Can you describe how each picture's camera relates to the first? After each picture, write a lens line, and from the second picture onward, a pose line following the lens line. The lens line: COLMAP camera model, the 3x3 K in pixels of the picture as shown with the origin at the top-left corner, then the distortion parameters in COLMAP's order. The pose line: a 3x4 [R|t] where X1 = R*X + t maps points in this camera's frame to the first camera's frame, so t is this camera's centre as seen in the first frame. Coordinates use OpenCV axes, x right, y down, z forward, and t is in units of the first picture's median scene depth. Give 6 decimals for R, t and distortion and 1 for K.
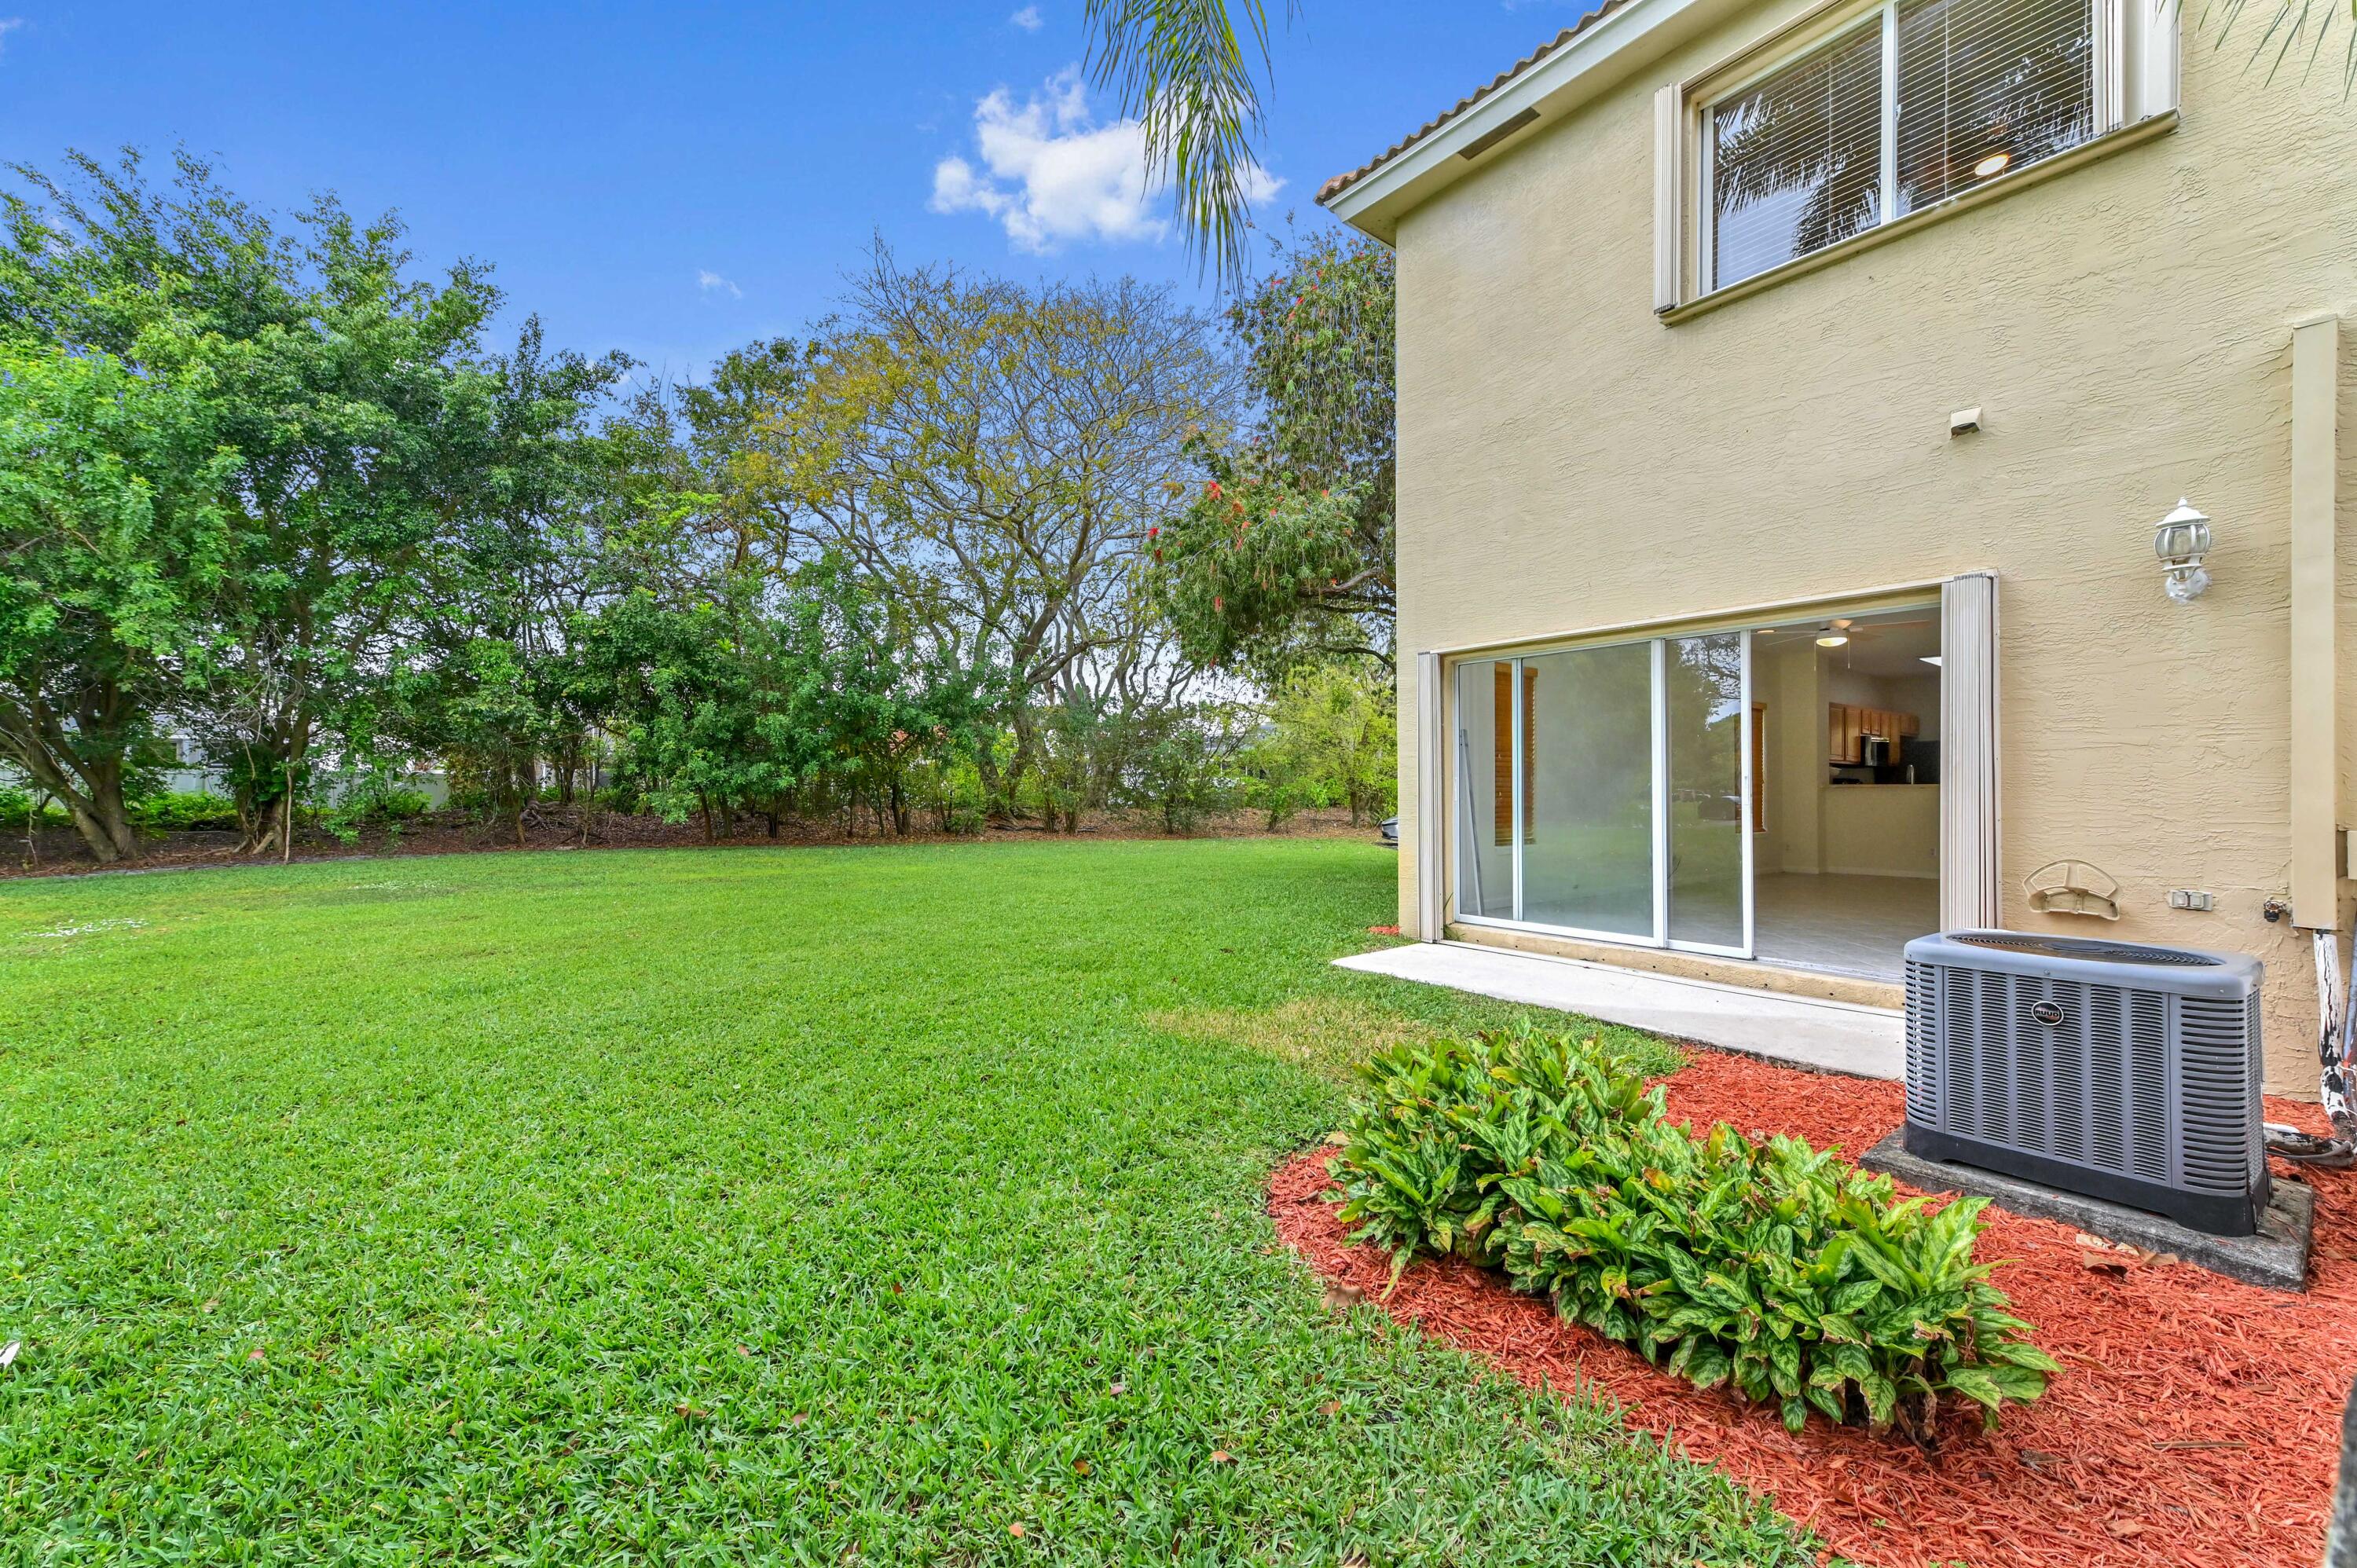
lens RADIAL K [[924.1, 0, 1227.2], [0, 924.1, 780.3], [0, 0, 1]] dist [0.015166, 0.000416]
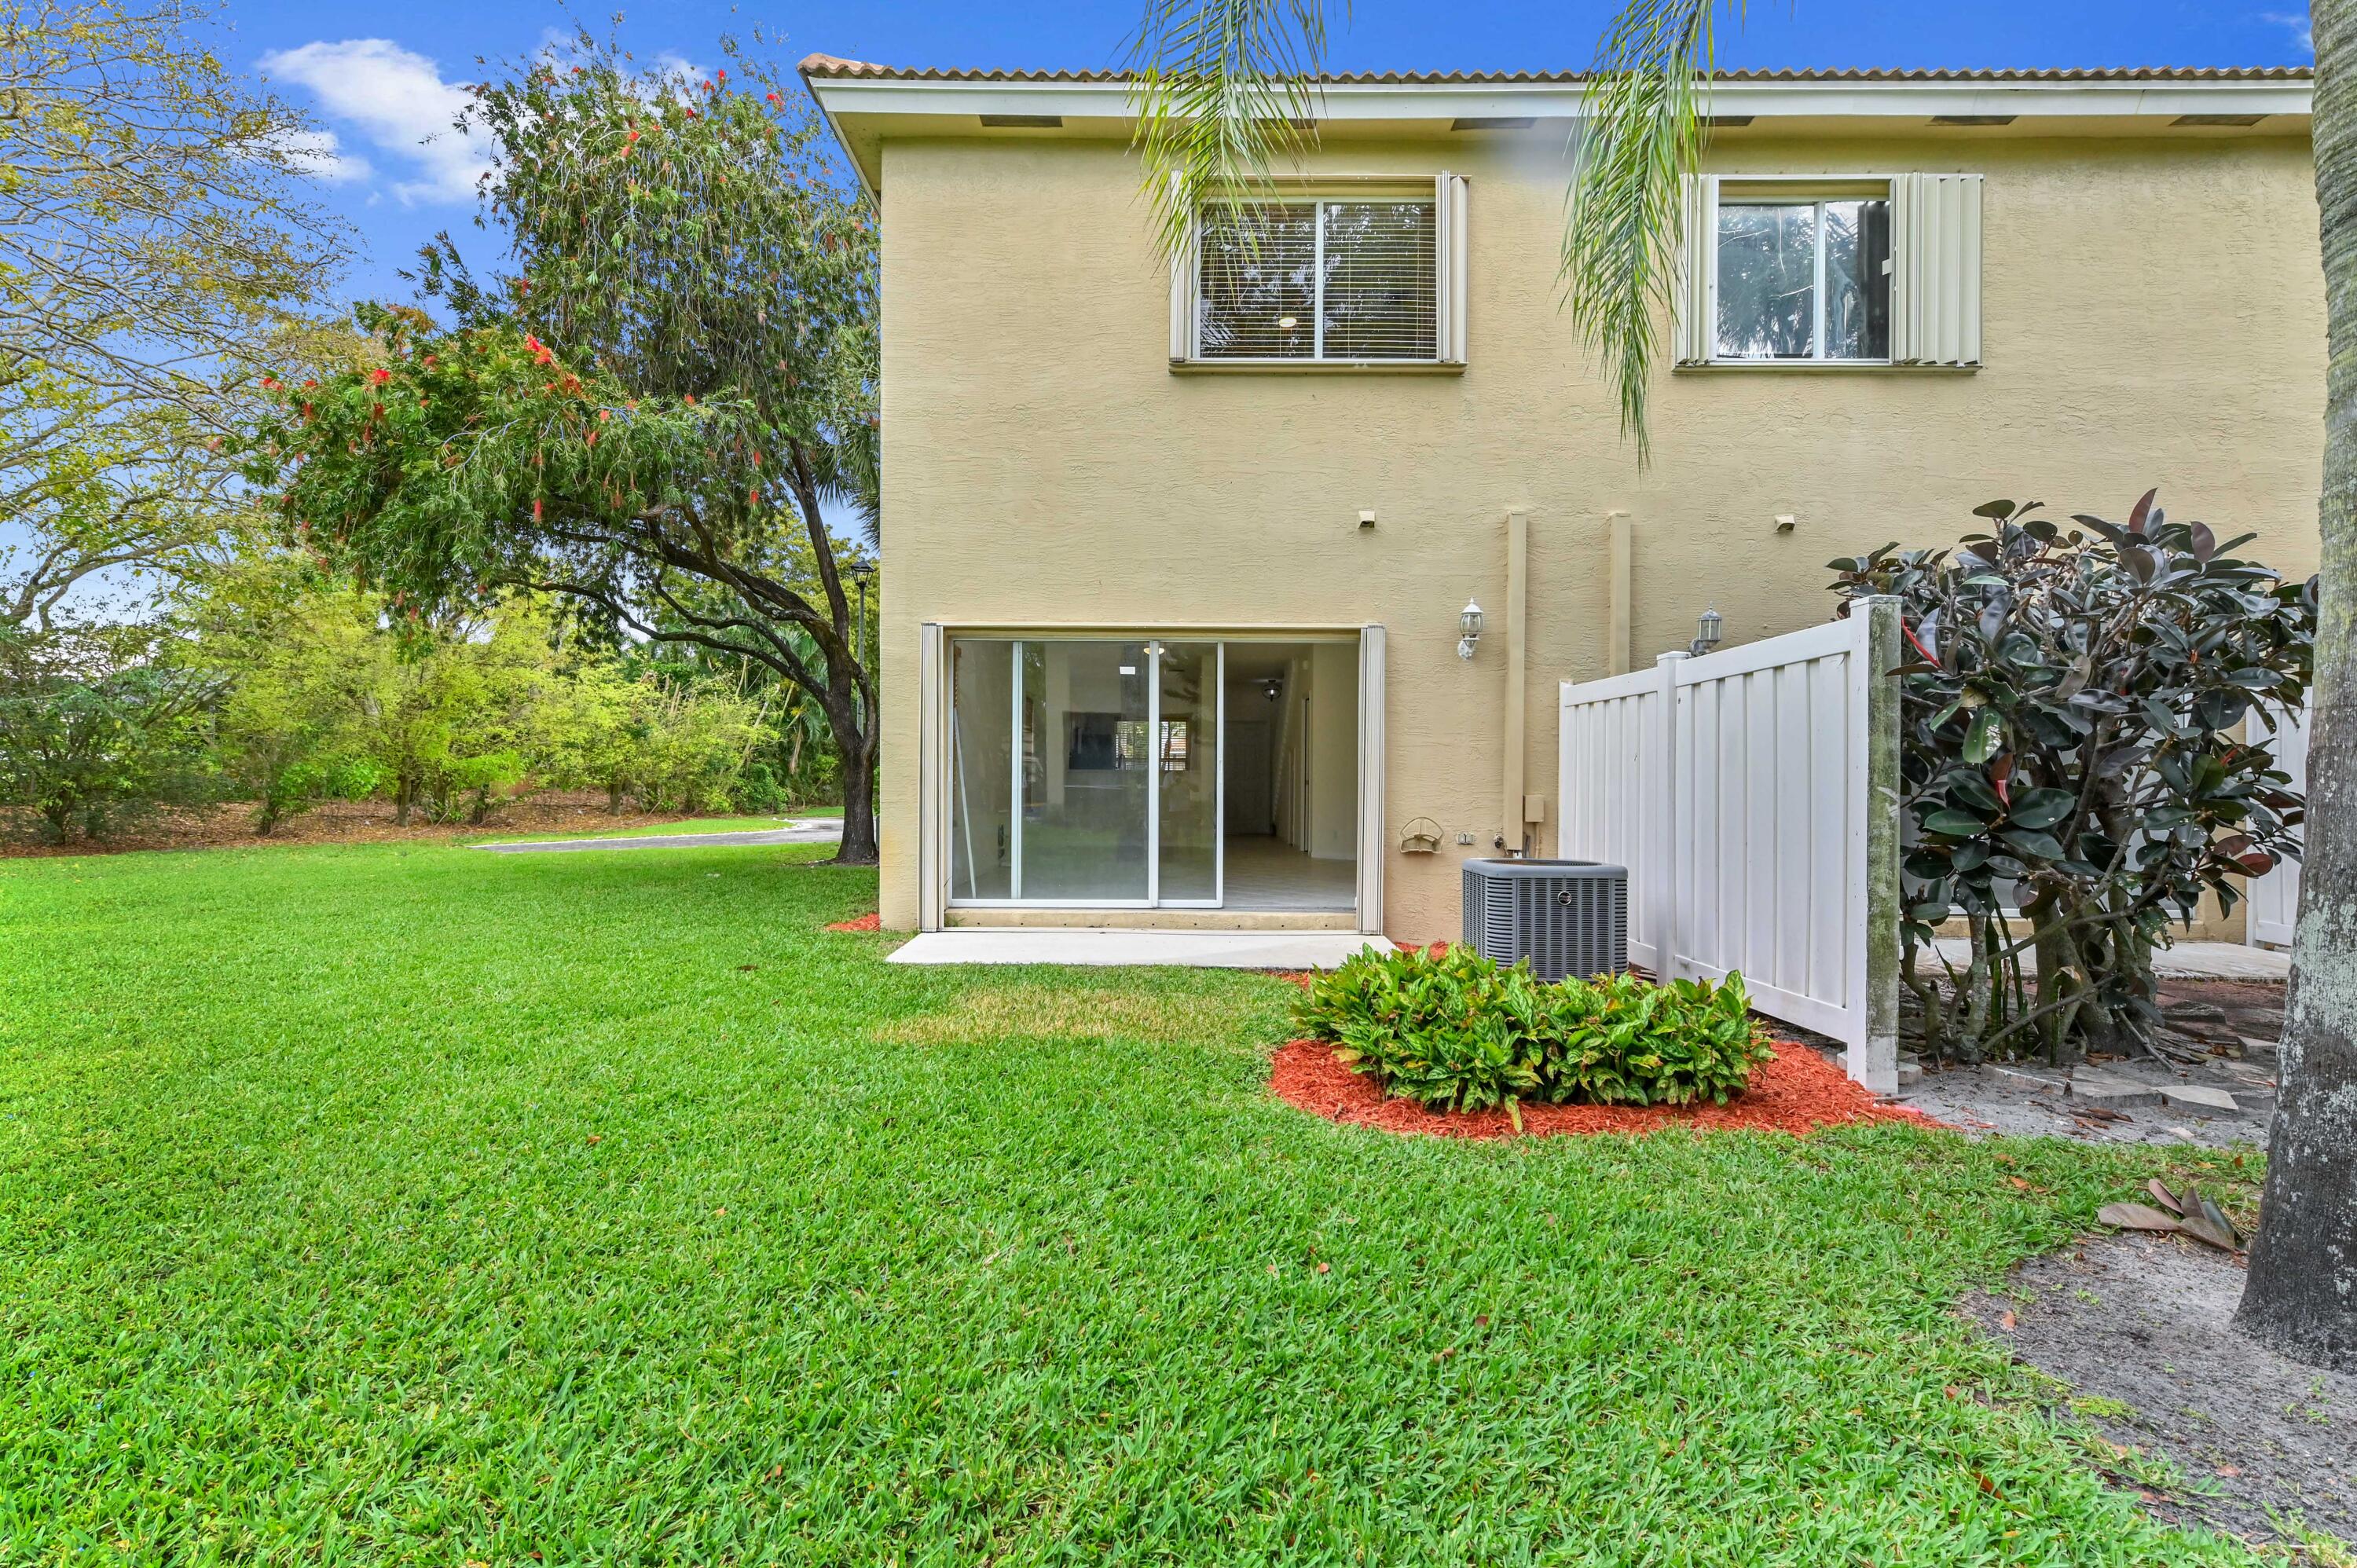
lens RADIAL K [[1048.1, 0, 1175.3], [0, 1048.1, 776.5], [0, 0, 1]] dist [0.008873, 0.000084]
pose [[0.631463, 0.004691, 0.775392, -0.545201], [-0.012757, 0.999909, 0.004339, 0.011135], [-0.775301, -0.012631, 0.631466, 0.160775]]
